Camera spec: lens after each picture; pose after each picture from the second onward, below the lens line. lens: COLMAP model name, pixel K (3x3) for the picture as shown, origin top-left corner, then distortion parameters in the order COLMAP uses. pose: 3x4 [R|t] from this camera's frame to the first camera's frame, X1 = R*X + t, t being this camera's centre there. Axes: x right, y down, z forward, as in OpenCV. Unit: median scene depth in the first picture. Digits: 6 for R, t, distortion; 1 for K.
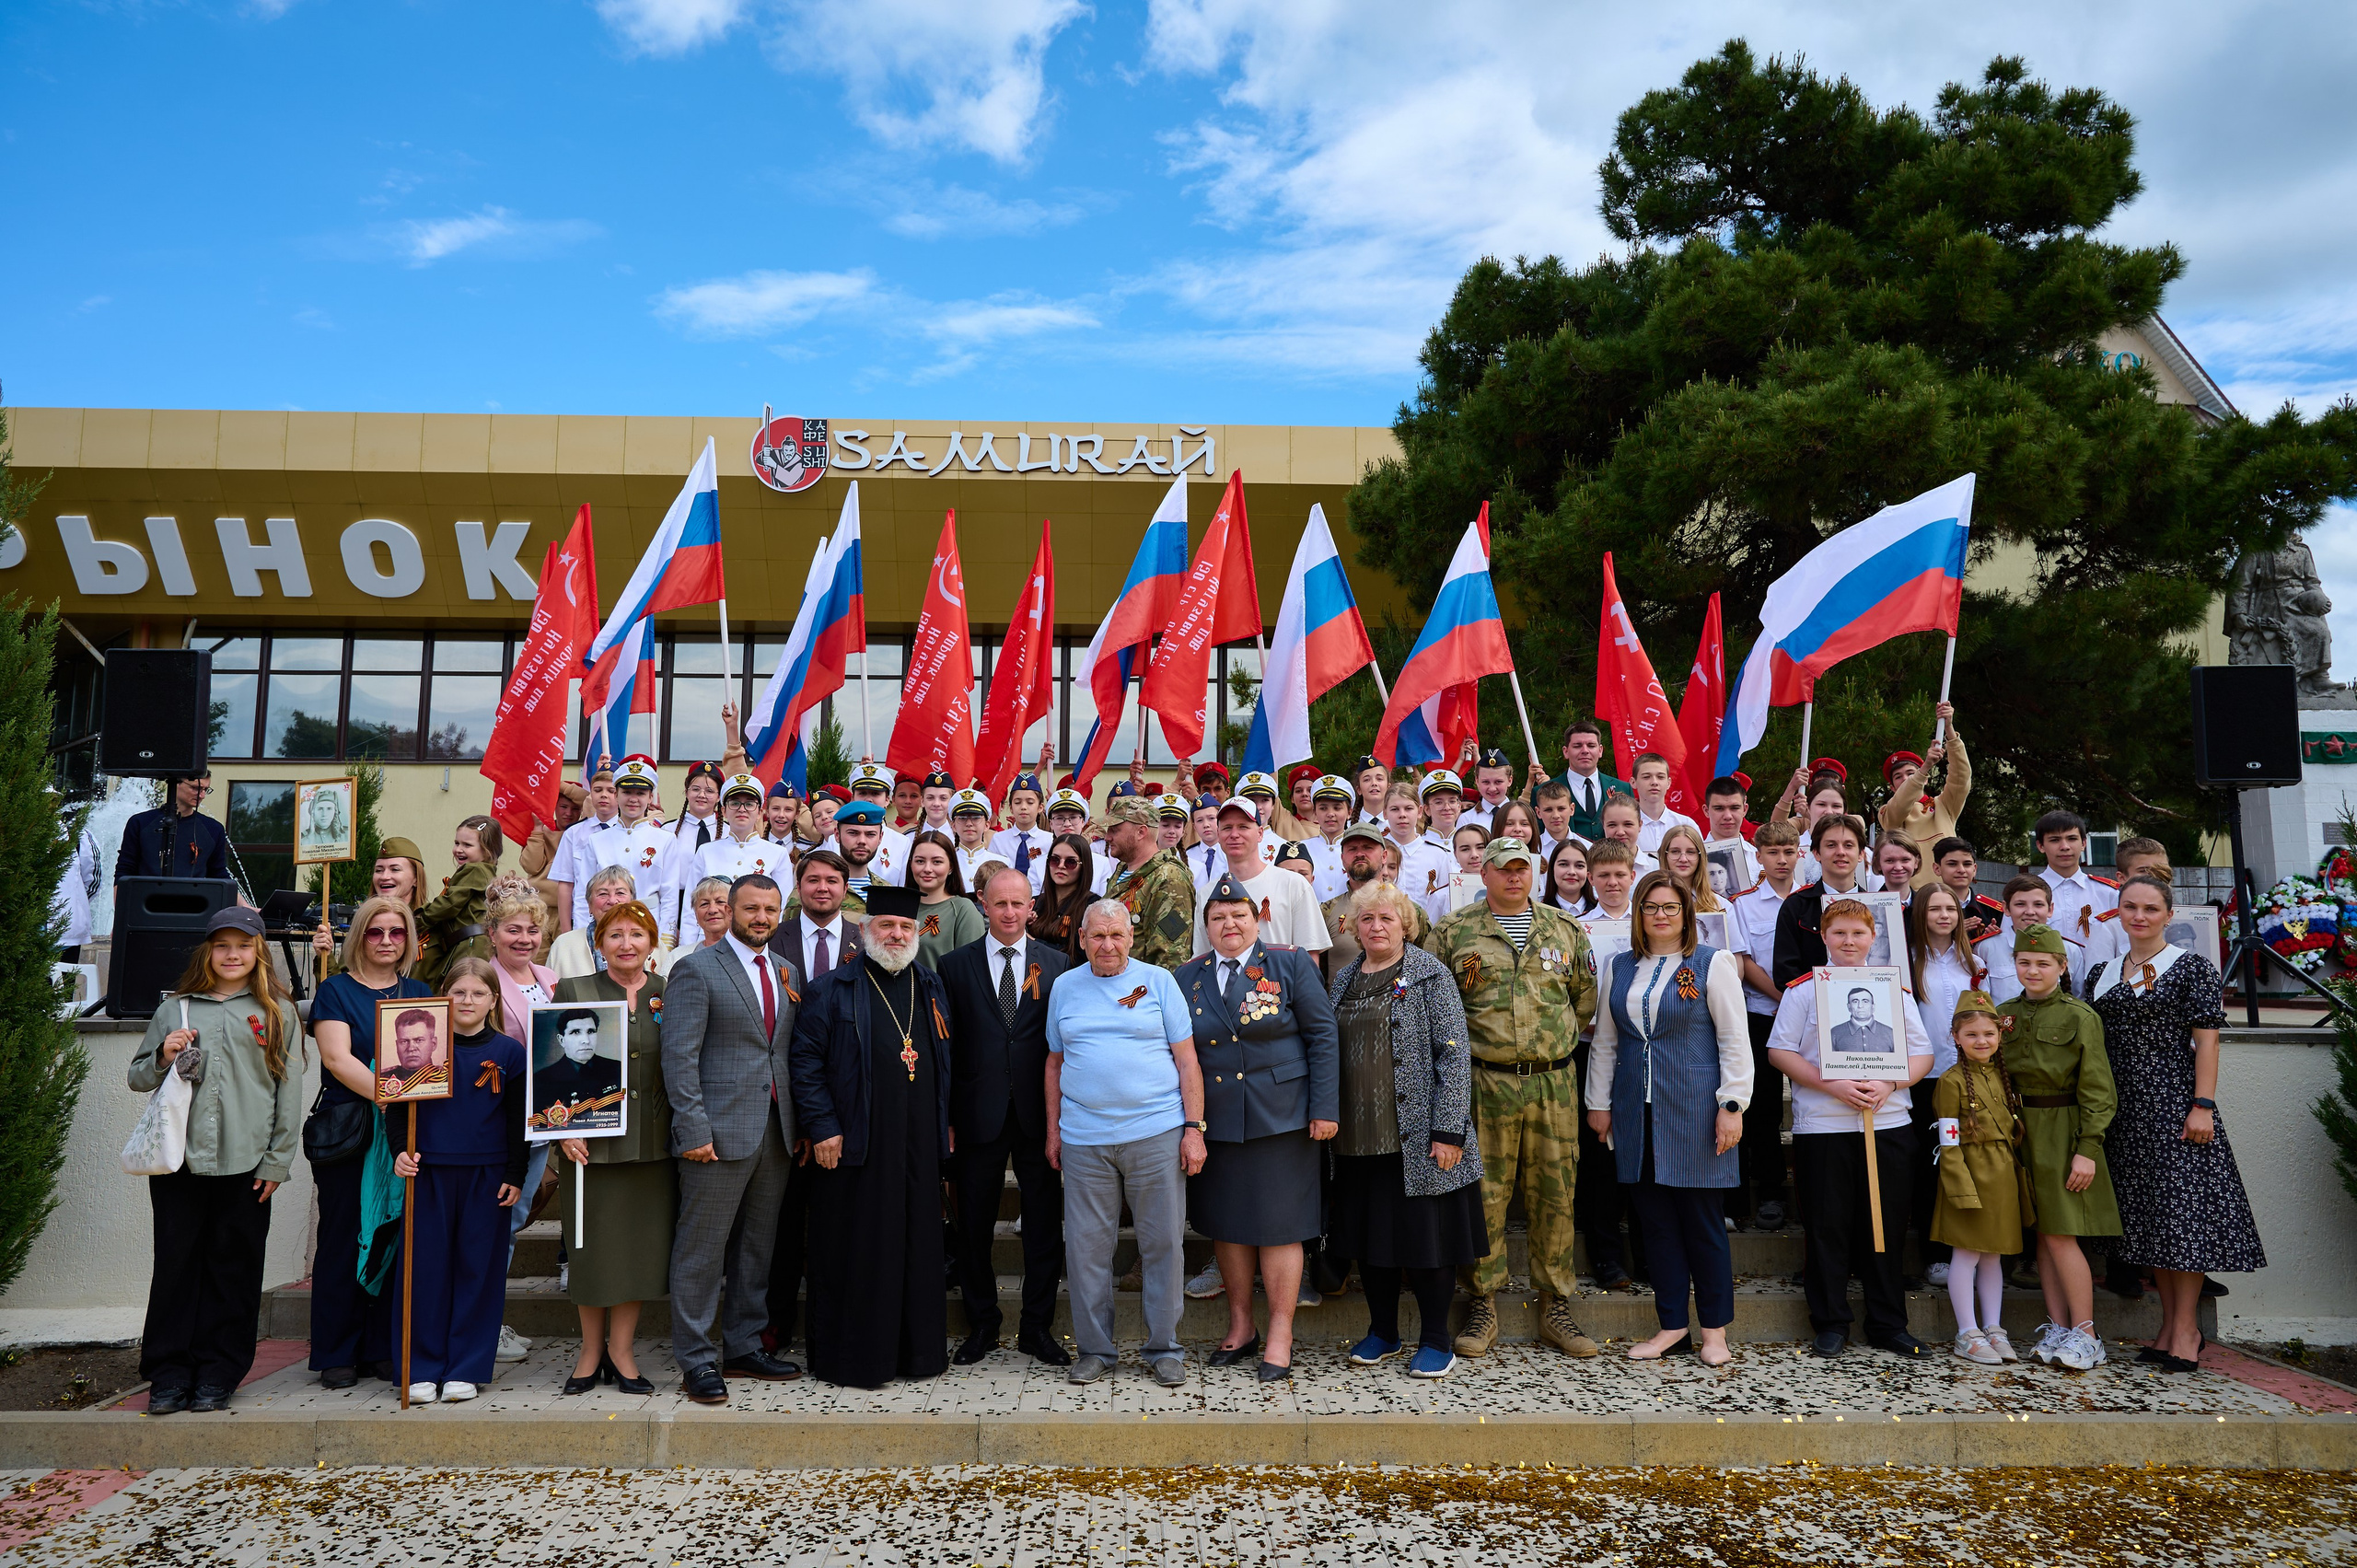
lens RADIAL K [[1549.0, 0, 1141.4], [0, 1549.0, 779.6], [0, 0, 1]] dist [-0.002414, -0.002195]
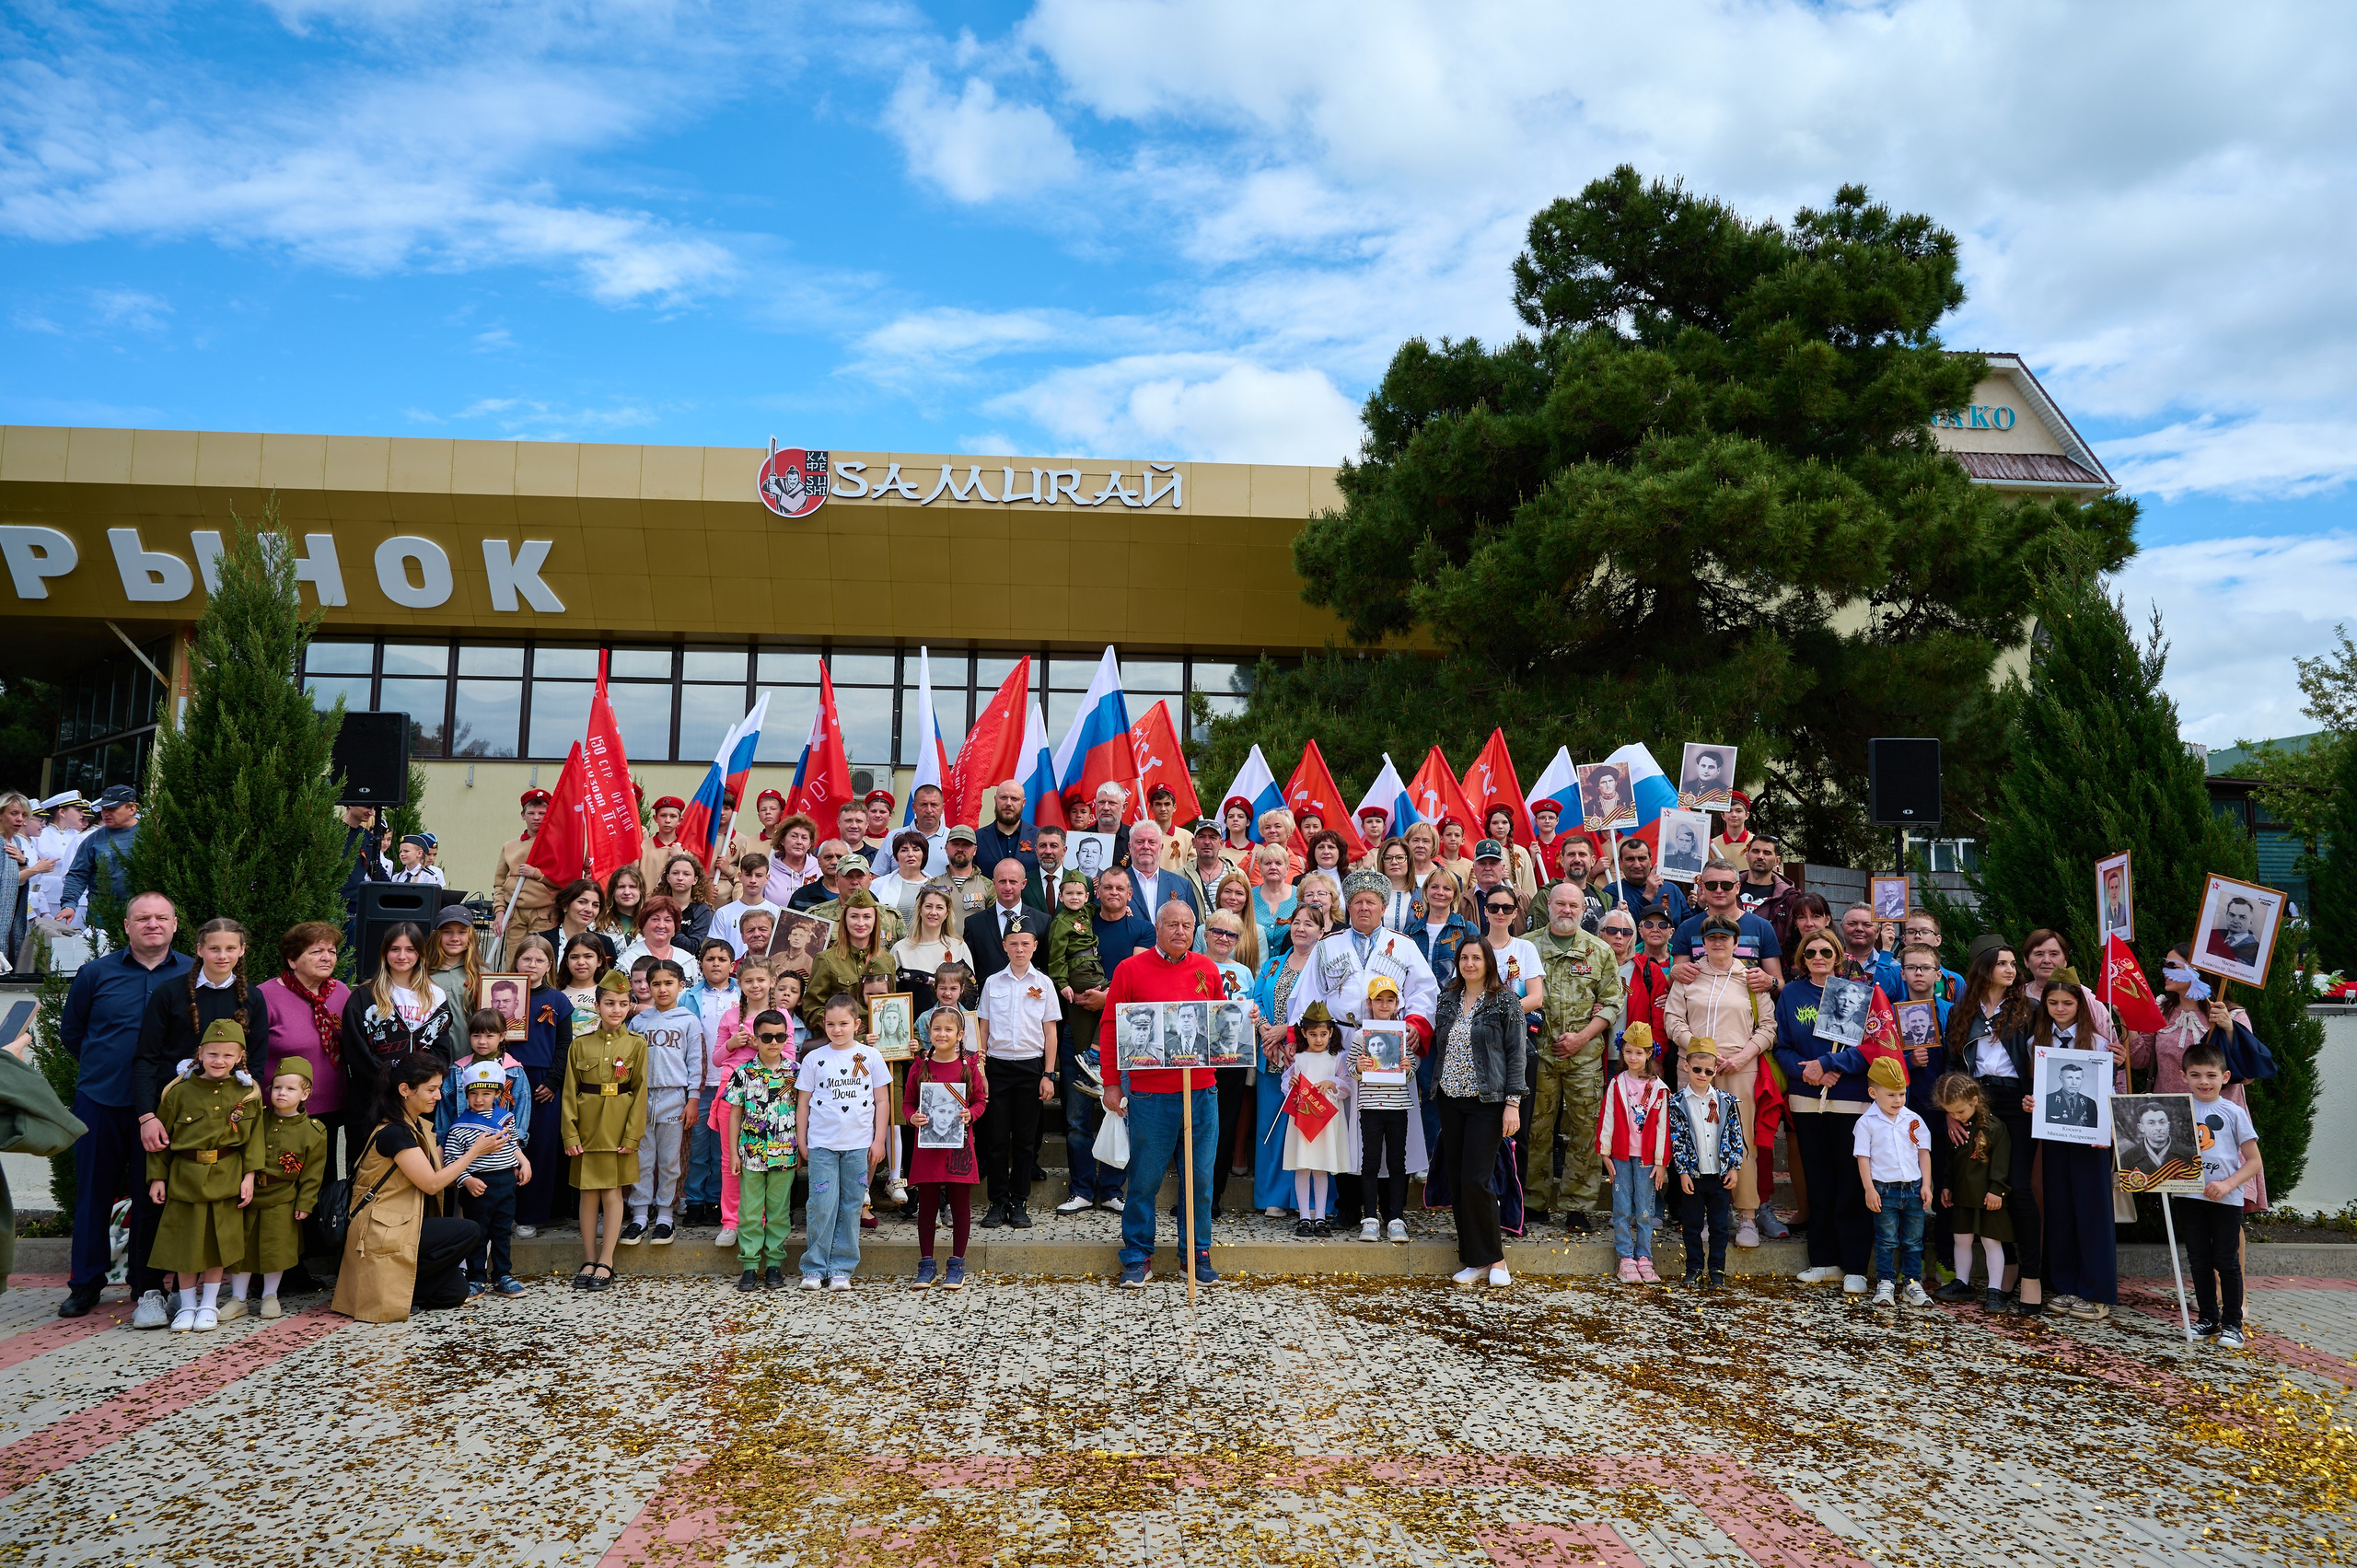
lens RADIAL K [[1631.5, 0, 1187.0], [0, 1631.5, 779.4], [0, 0, 1]] dist [-0.001625, -0.002168]
pose [[0.999137, 0.011084, 0.040034, 0.008683], [-0.011640, 0.999838, 0.013696, -0.024737], [-0.039876, -0.014151, 0.999104, -0.208809]]
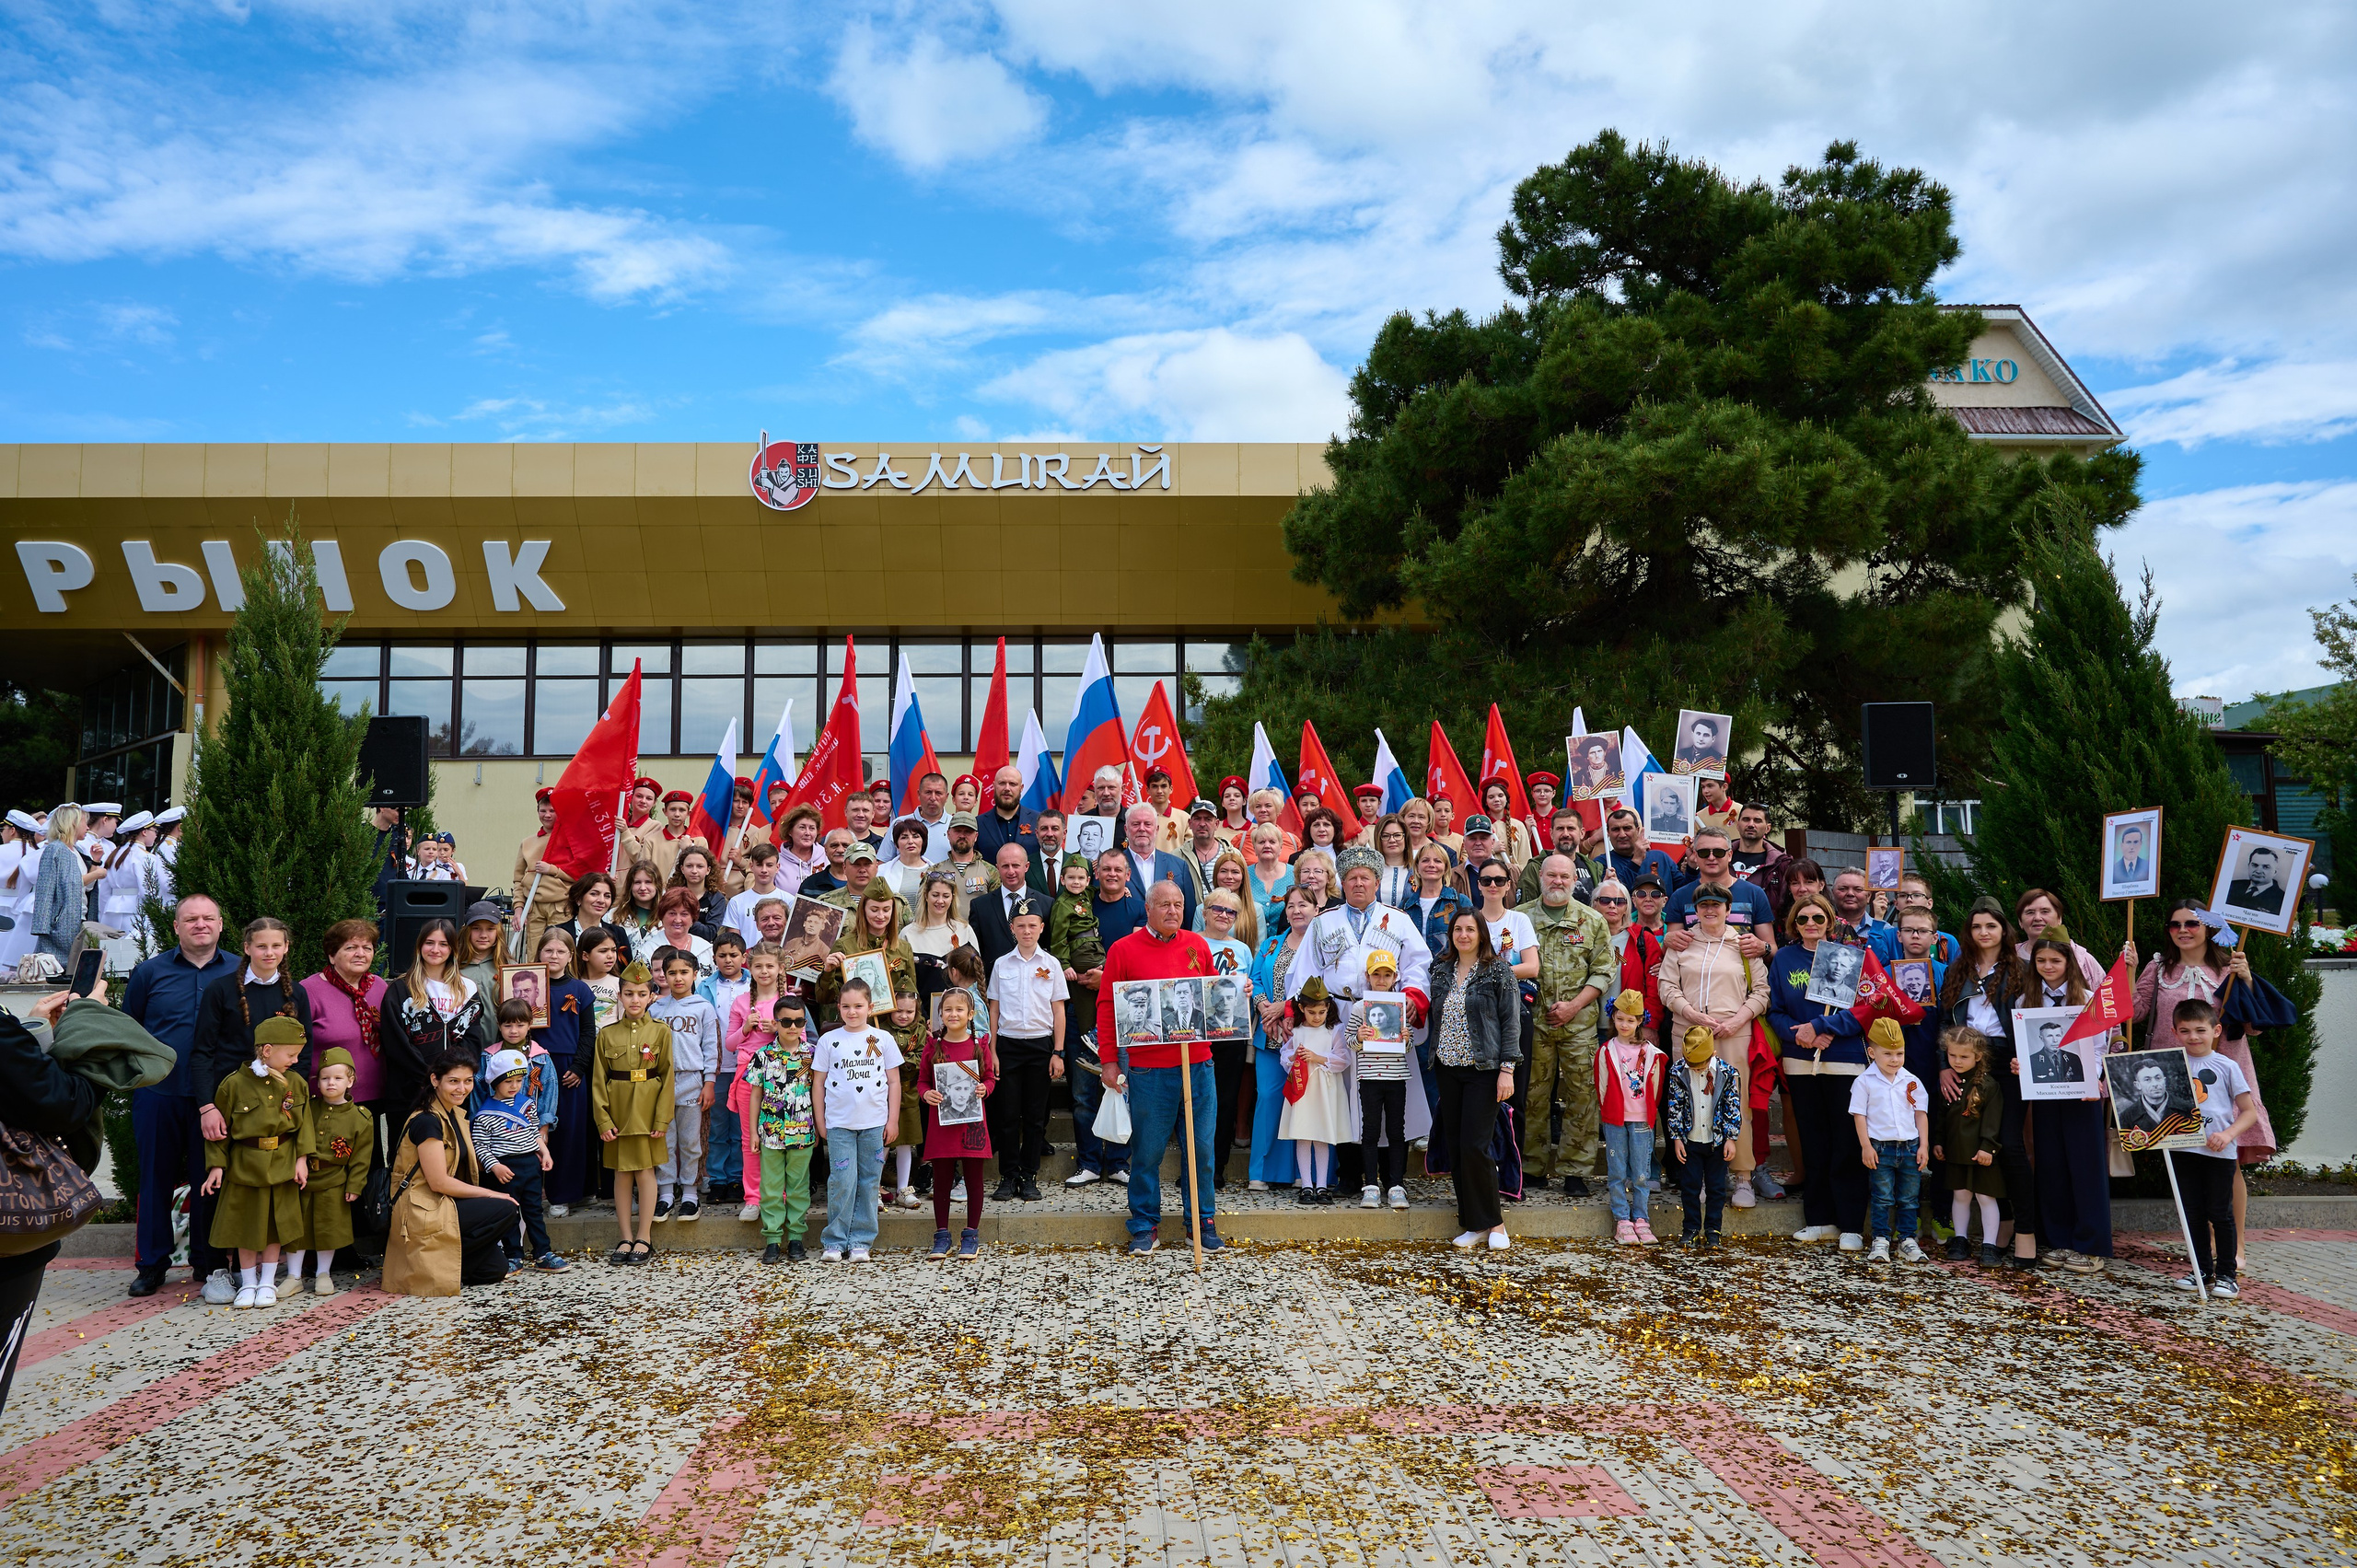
lens RADIAL K [[1647.4, 0, 1126.7], [0, 1647.4, 788.8], [0, 0, 1]] dist [-0.001795, -0.002275]
pose [[0.999885, -0.014114, 0.005512, 0.008478], [0.013934, 0.999408, 0.031467, -0.026223], [-0.005953, -0.031387, 0.999490, -0.228745]]
